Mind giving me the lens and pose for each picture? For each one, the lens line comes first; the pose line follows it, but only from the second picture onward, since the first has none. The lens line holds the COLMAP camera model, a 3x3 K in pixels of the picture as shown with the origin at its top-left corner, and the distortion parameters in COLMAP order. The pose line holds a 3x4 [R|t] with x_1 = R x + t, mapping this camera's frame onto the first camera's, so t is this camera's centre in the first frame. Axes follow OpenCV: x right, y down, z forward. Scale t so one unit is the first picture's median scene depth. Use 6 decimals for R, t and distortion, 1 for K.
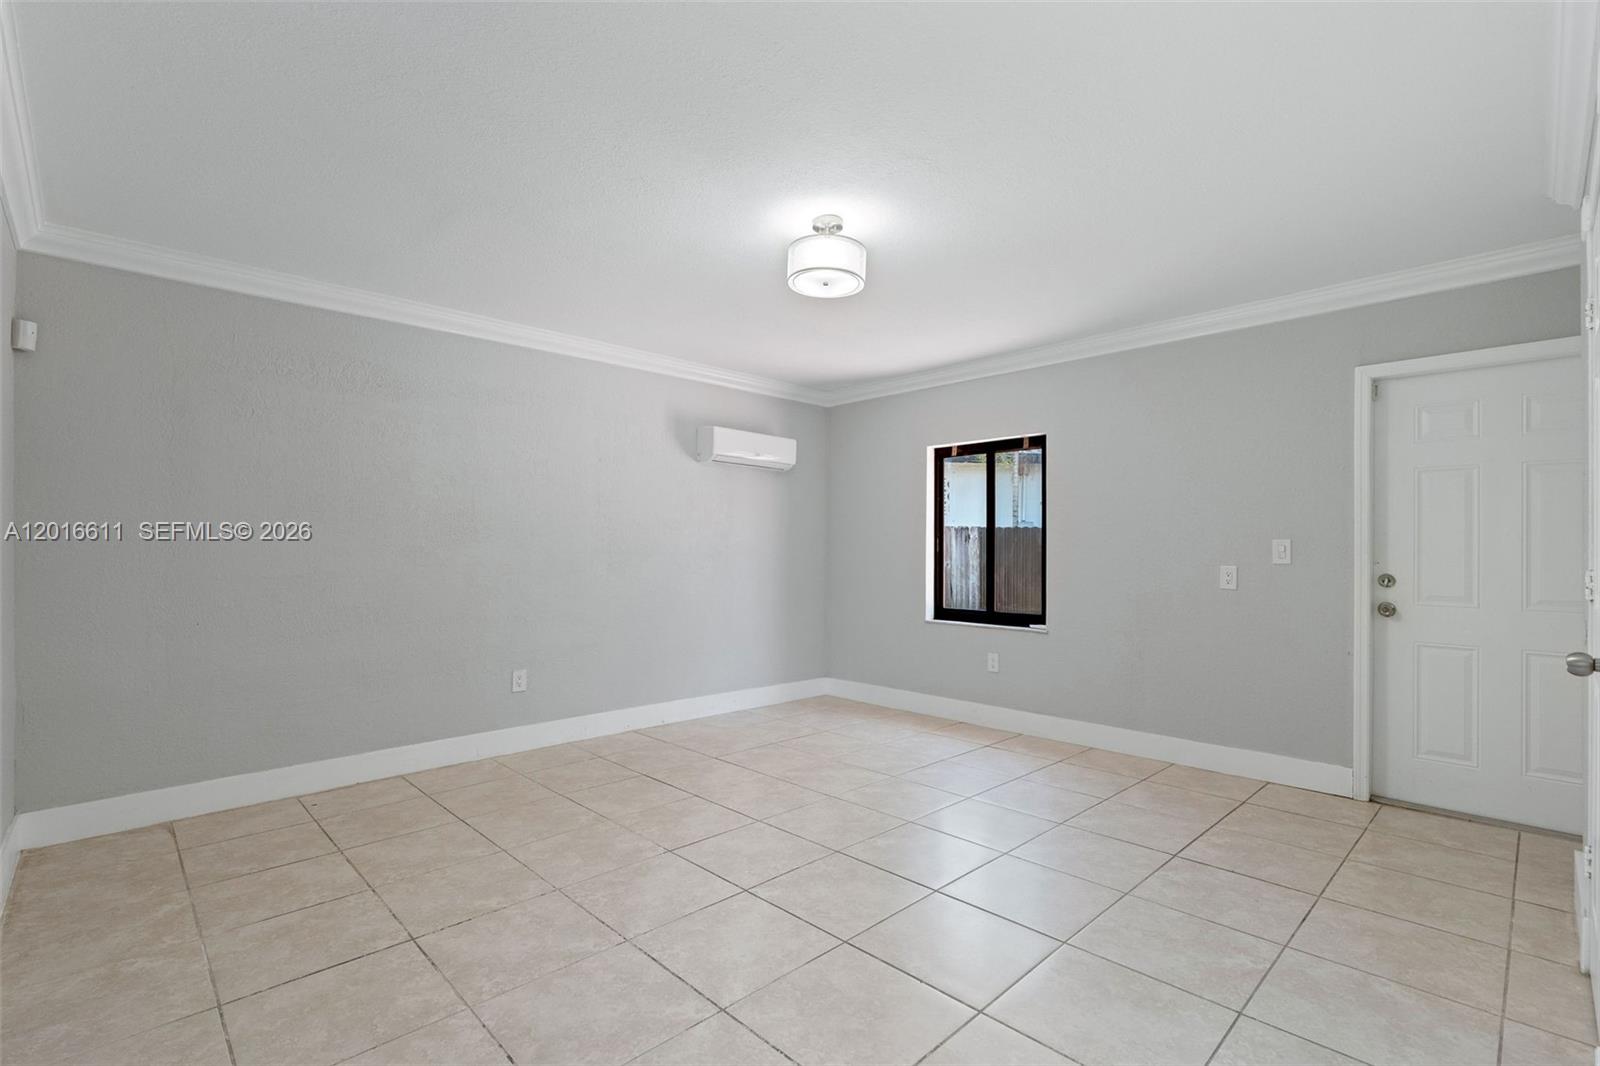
lens RADIAL K [[727.0, 0, 796.2], [0, 727.0, 549.7], [0, 0, 1]] dist [-0.002210, 0.000165]
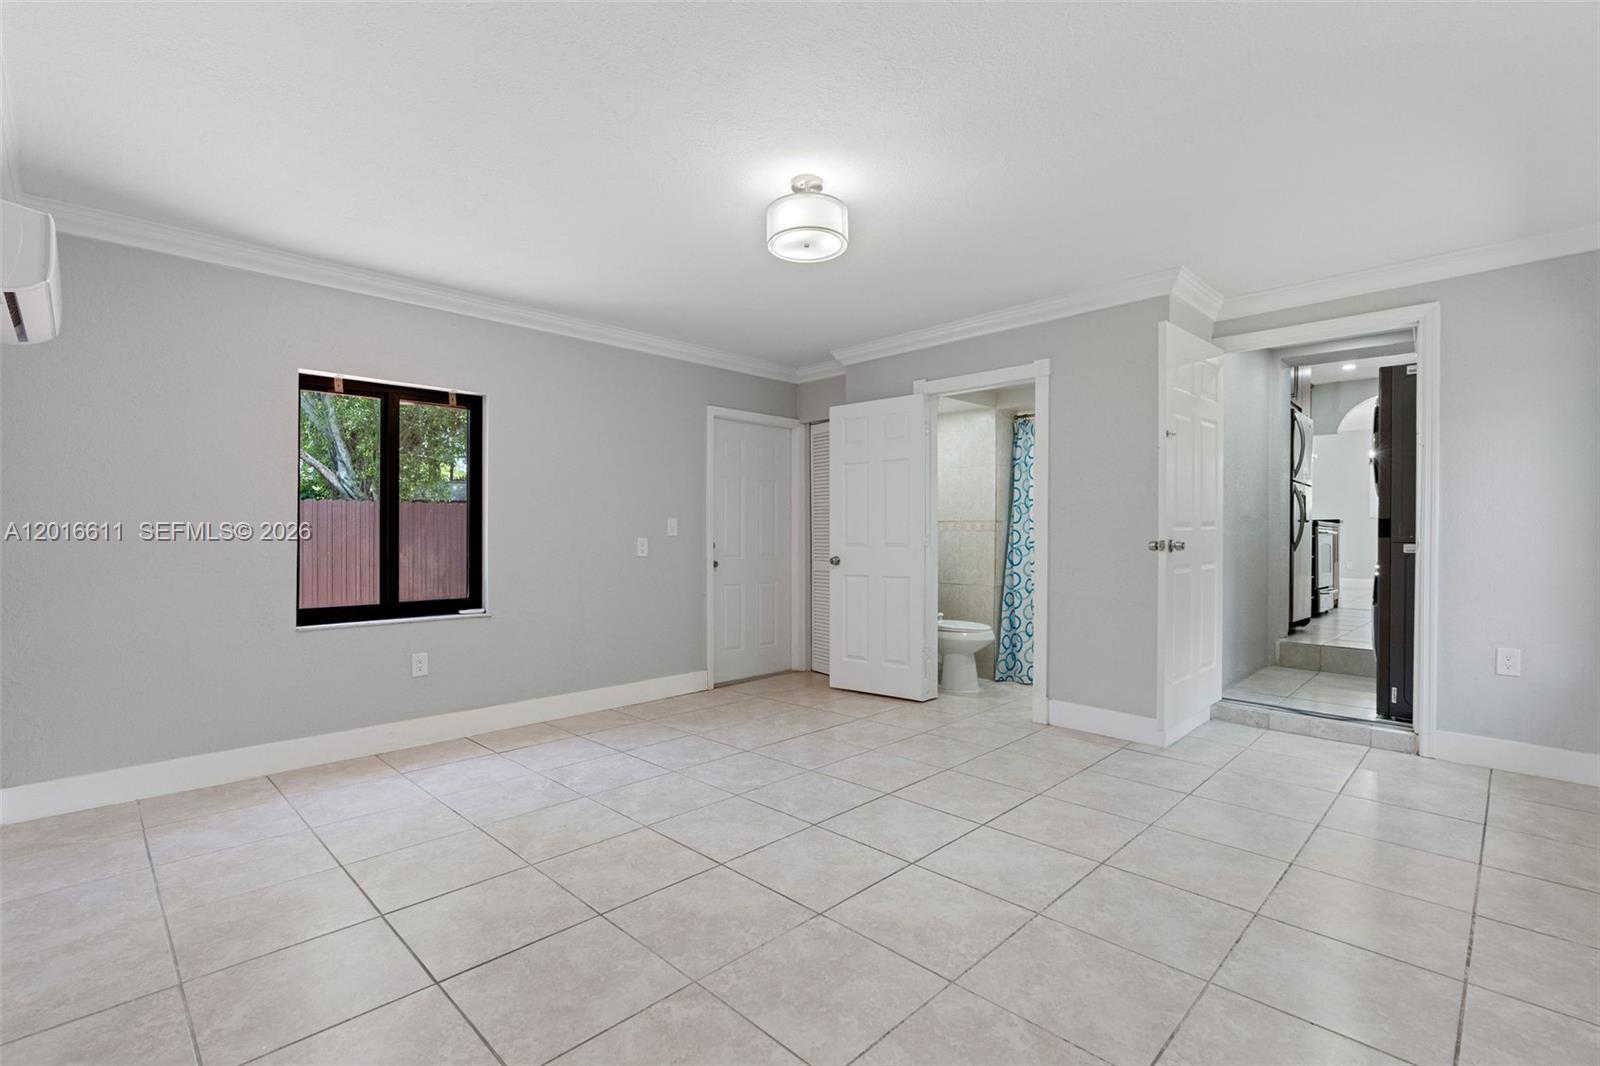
lens RADIAL K [[726.2, 0, 800.0], [0, 726.2, 540.4], [0, 0, 1]] dist [-0.004103, 0.000492]
pose [[-0.020799, -0.013234, 0.999696, -0.629707], [-0.003705, 0.999907, 0.013160, 0.007424], [-0.999777, -0.003430, -0.020846, 0.701075]]
